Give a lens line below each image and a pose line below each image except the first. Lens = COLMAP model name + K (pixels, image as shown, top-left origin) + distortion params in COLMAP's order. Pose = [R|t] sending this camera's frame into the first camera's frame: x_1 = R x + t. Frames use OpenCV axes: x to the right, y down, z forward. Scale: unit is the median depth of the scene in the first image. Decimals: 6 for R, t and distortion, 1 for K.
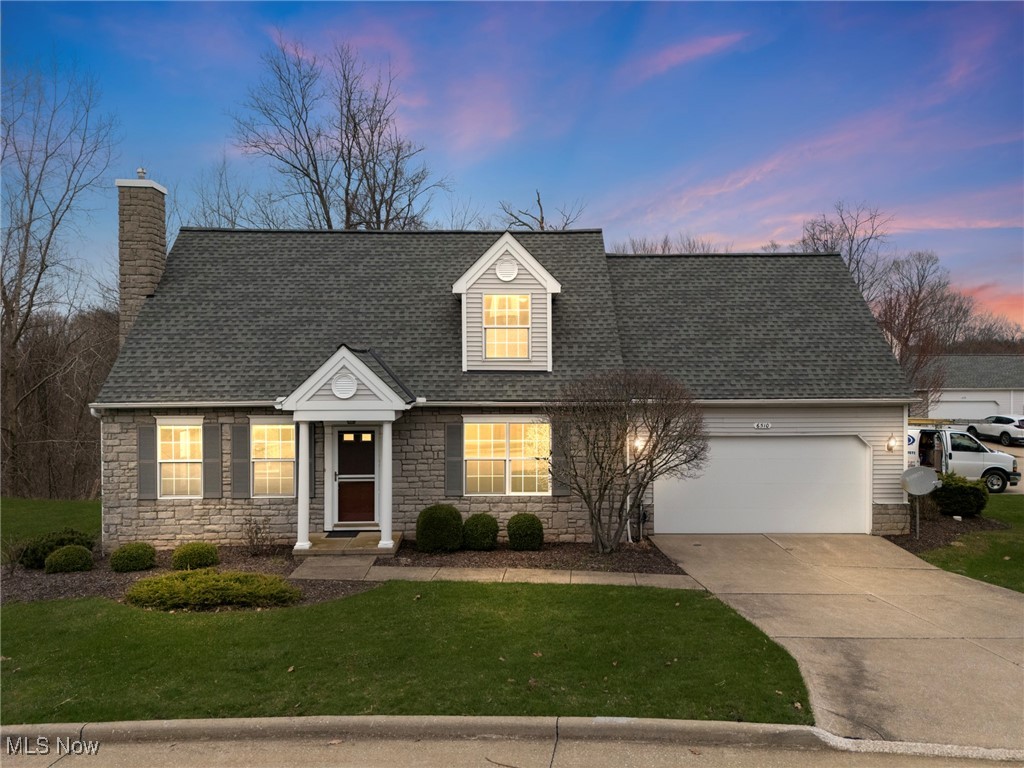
lens RADIAL K [[751.9, 0, 511.7], [0, 751.9, 388.0], [0, 0, 1]] dist [0.067544, -0.028226]
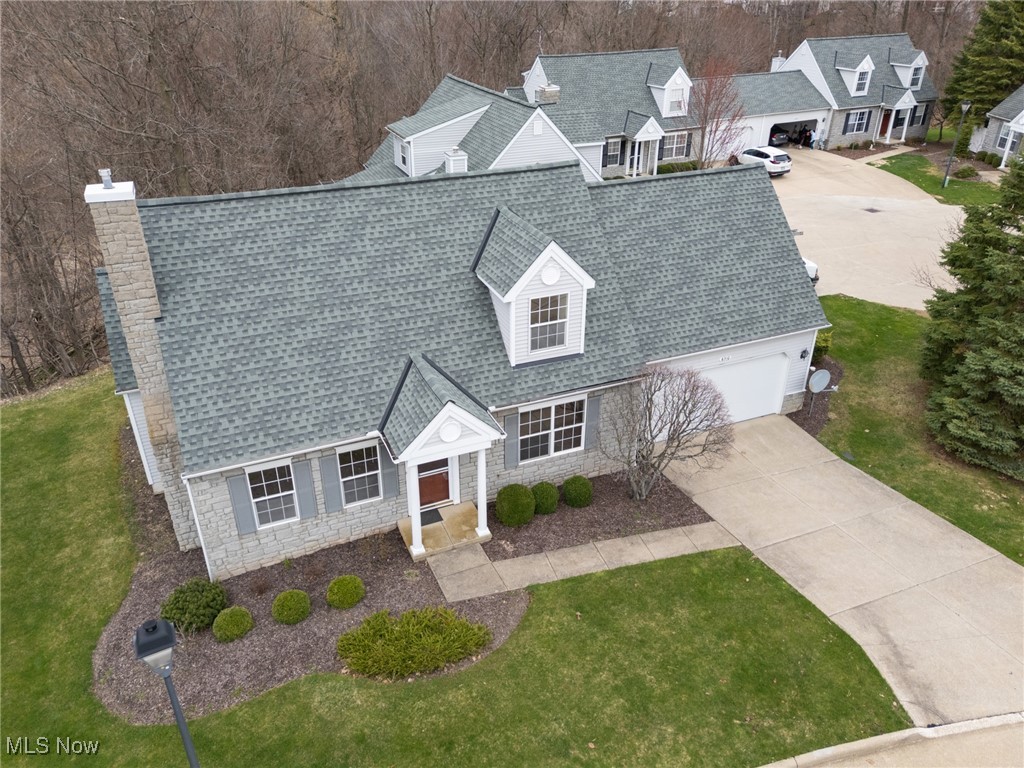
lens RADIAL K [[751.9, 0, 513.5], [0, 751.9, 386.2], [0, 0, 1]] dist [0.067544, -0.028226]
pose [[0.928142, -0.177545, 0.327154, -0.442657], [0.004185, 0.883835, 0.467780, -0.529012], [-0.372202, -0.432797, 0.821068, 0.077794]]
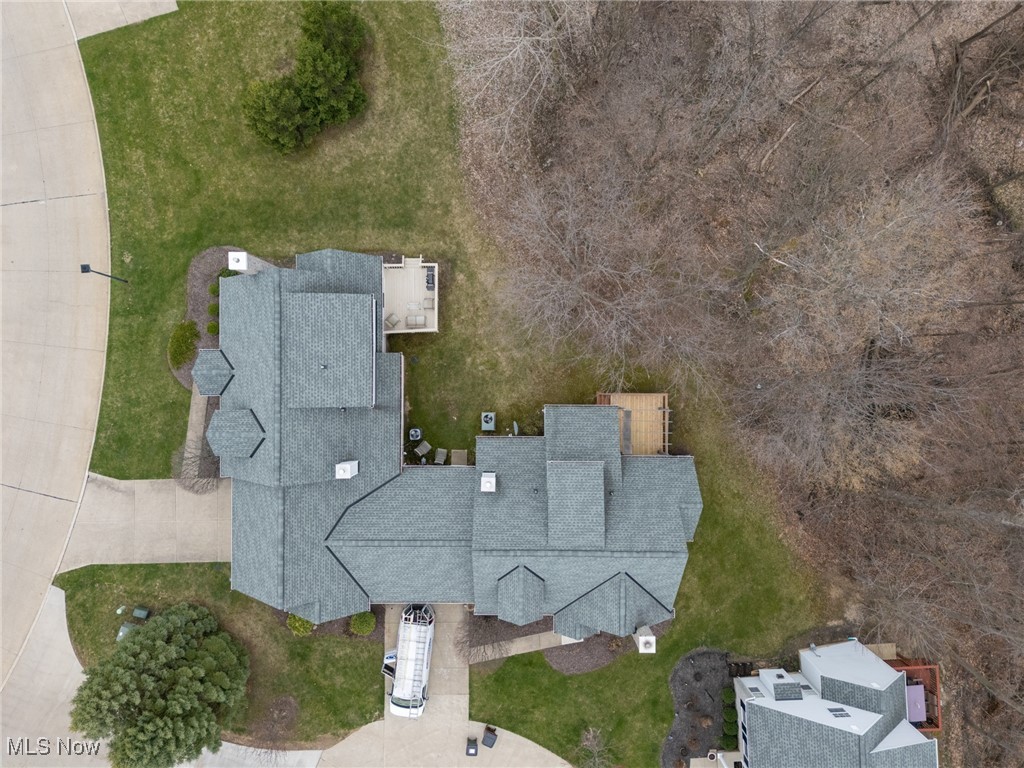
lens RADIAL K [[751.9, 0, 511.8], [0, 751.9, 384.6], [0, 0, 1]] dist [0.067544, -0.028226]
pose [[-0.024589, 0.999347, 0.026494, -0.259744], [-0.009884, -0.026744, 0.999593, -2.650211], [0.999649, 0.024317, 0.010535, 1.974178]]
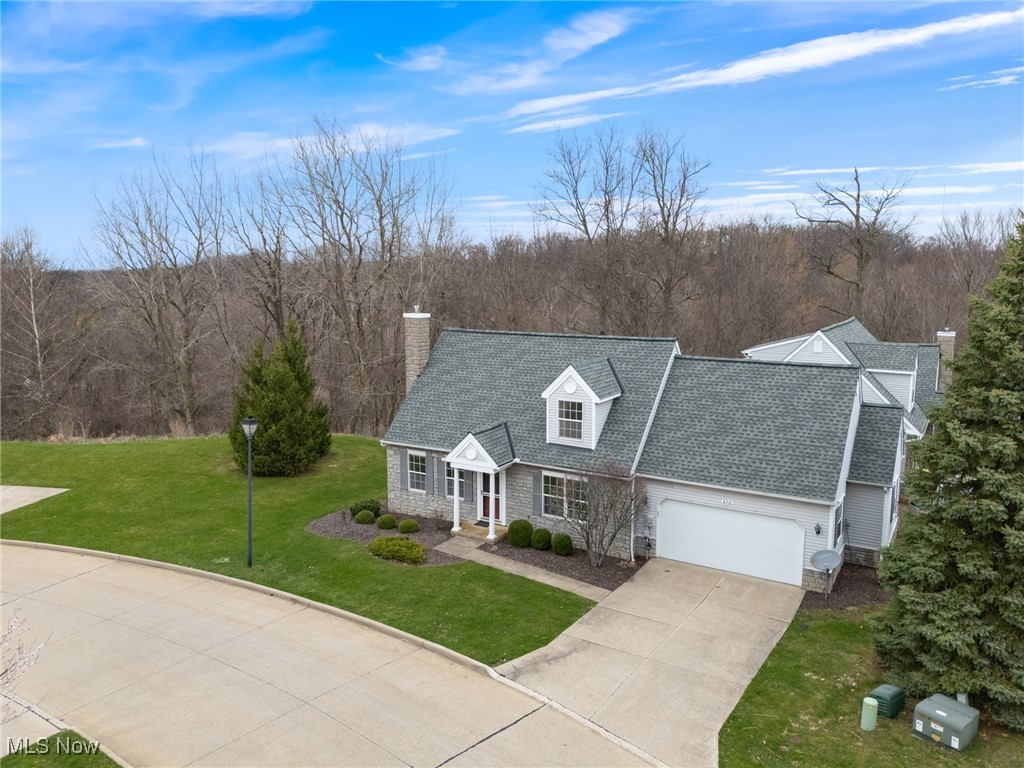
lens RADIAL K [[751.9, 0, 510.8], [0, 751.9, 381.4], [0, 0, 1]] dist [0.067544, -0.028226]
pose [[0.841317, 0.080051, -0.534582, 0.789850], [-0.011224, 0.991347, 0.130785, -0.394754], [0.540426, -0.104032, 0.834935, -0.470888]]
